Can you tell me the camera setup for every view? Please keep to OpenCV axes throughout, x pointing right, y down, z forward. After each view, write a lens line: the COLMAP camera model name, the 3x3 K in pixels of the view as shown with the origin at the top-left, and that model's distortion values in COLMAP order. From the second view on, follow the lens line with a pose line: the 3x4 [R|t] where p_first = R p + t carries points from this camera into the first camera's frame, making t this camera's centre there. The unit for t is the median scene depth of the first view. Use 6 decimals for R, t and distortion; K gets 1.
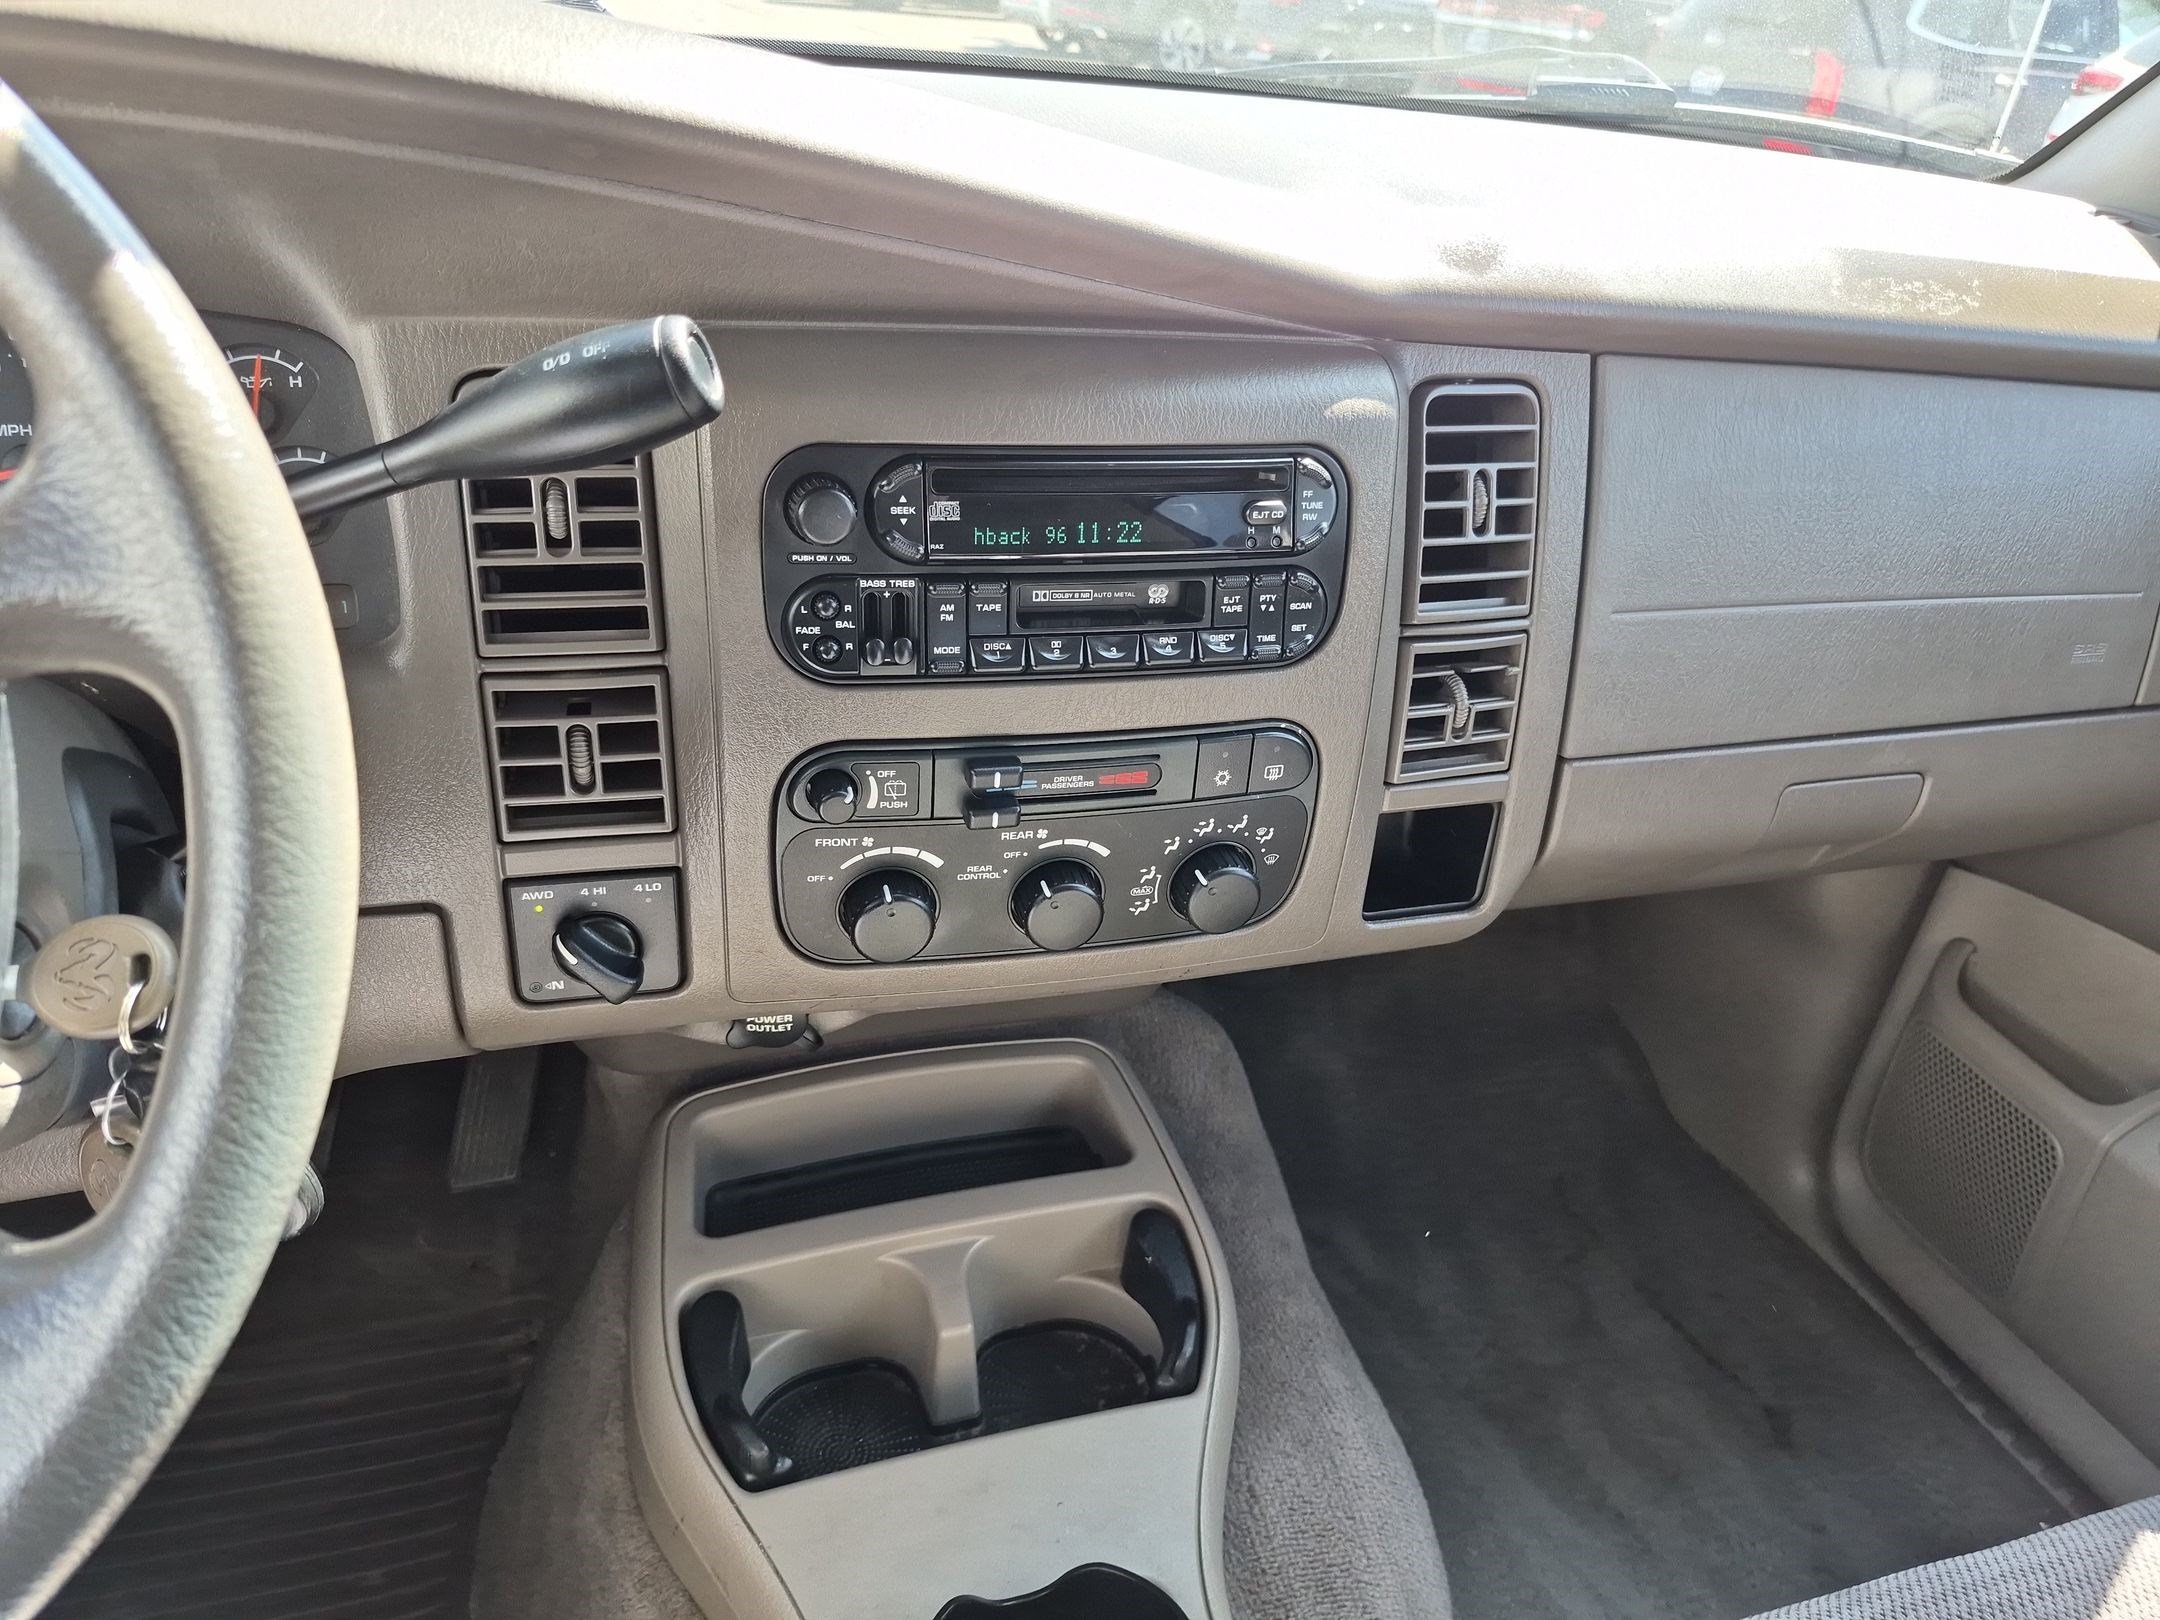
lens RADIAL K [[1526.4, 0, 1089.1], [0, 1526.4, 801.5], [0, 0, 1]] dist [0.094094, -0.122864]
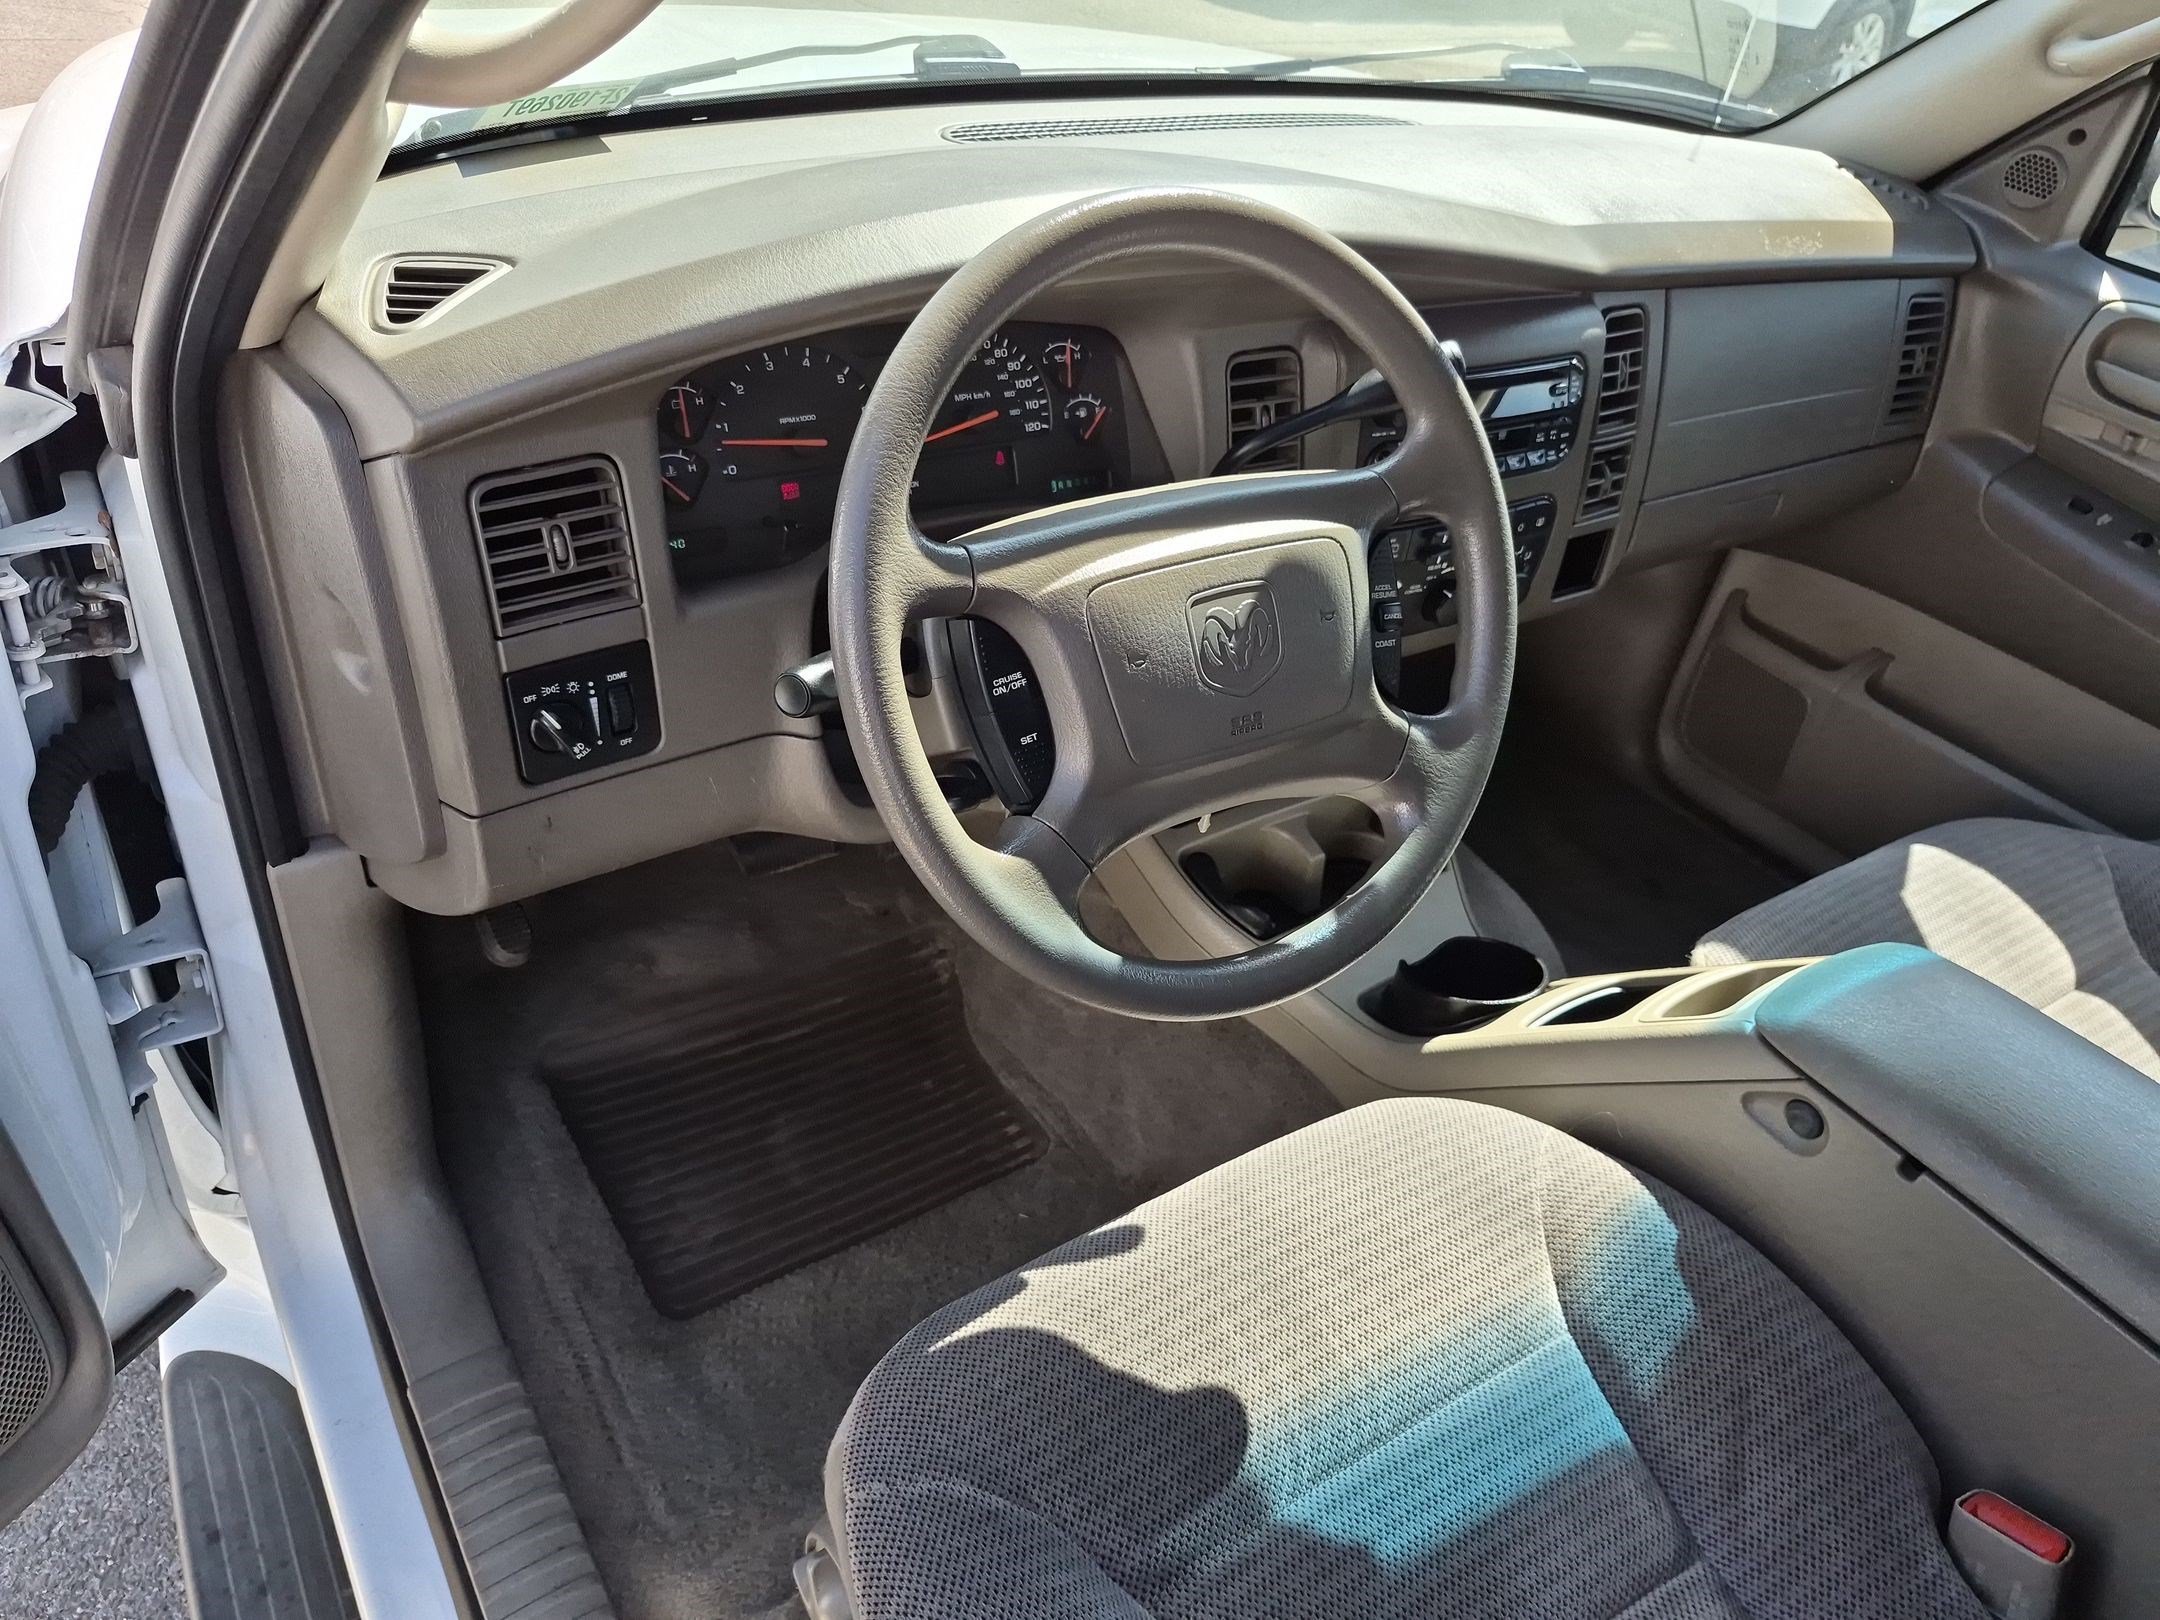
lens RADIAL K [[1526.2, 0, 1072.2], [0, 1526.2, 785.8], [0, 0, 1]] dist [0.086285, -0.109859]
pose [[0.961246, -0.130782, 0.242699, -1.019464], [0.095344, 0.983700, 0.152457, -0.046703], [-0.258681, -0.123409, 0.958047, -0.802200]]
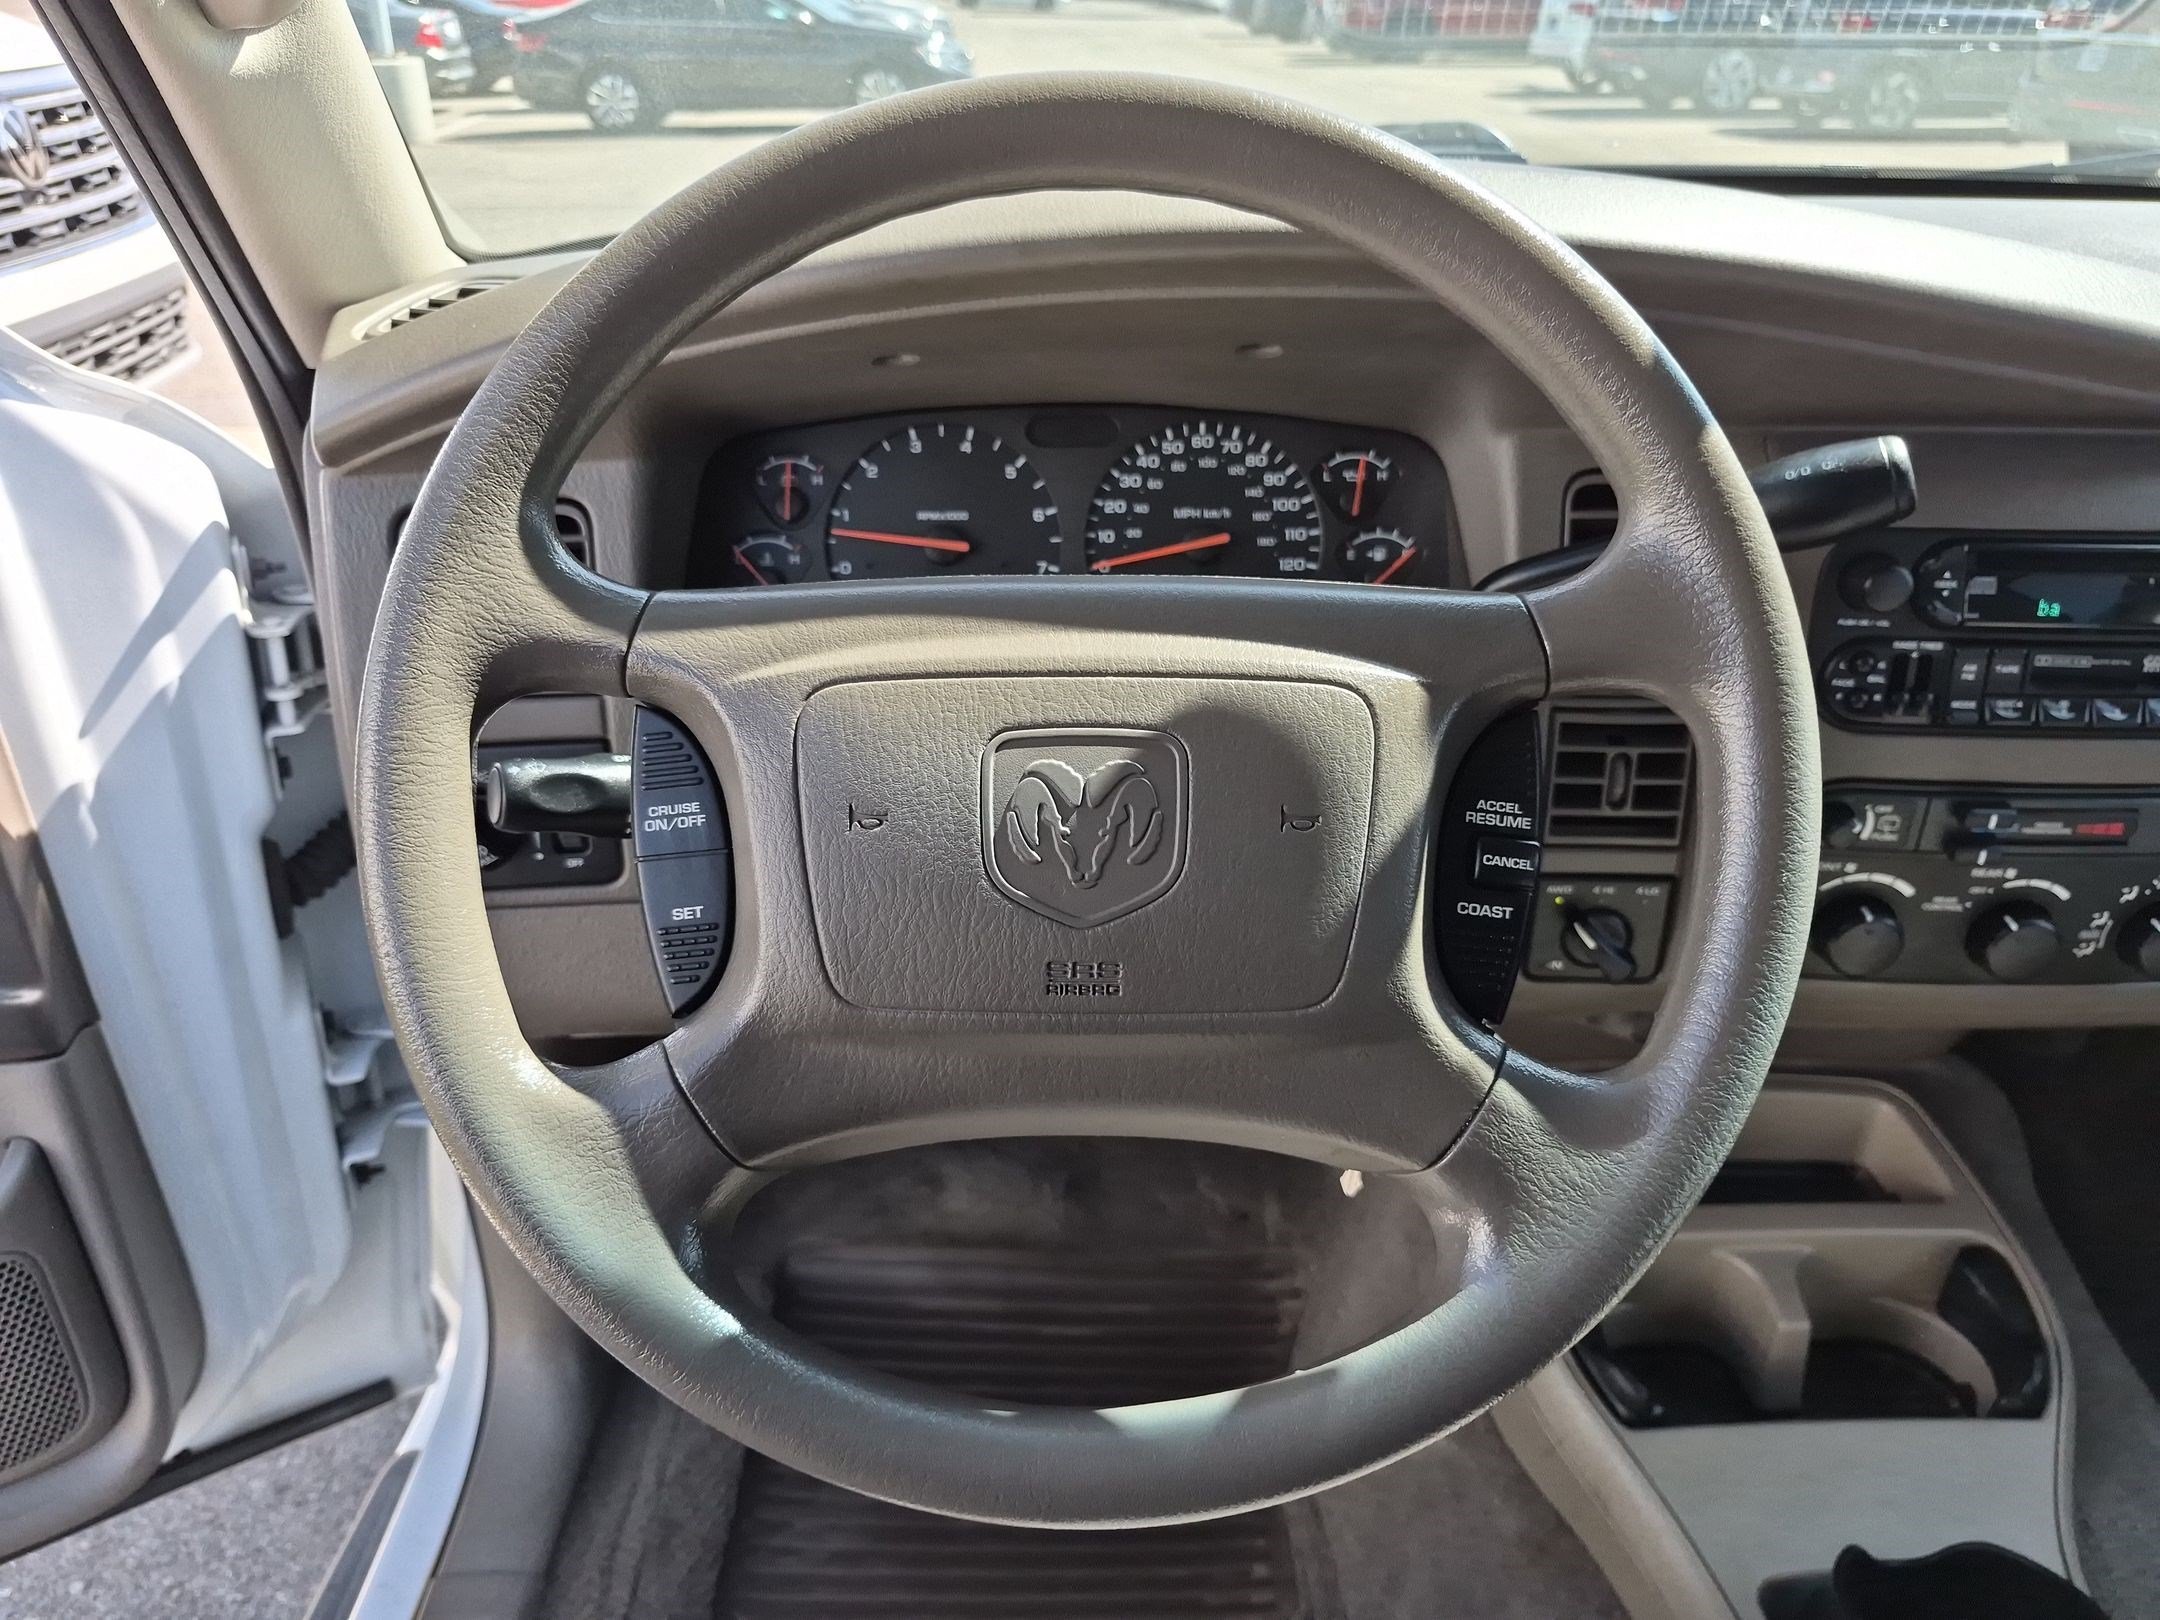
lens RADIAL K [[1536.6, 0, 1073.6], [0, 1536.6, 798.0], [0, 0, 1]] dist [0.101497, -0.194442]
pose [[0.951397, 0.065101, -0.301006, -0.350454], [-0.075359, 0.996901, -0.022580, 0.044287], [0.298604, 0.044166, 0.953355, -0.288740]]
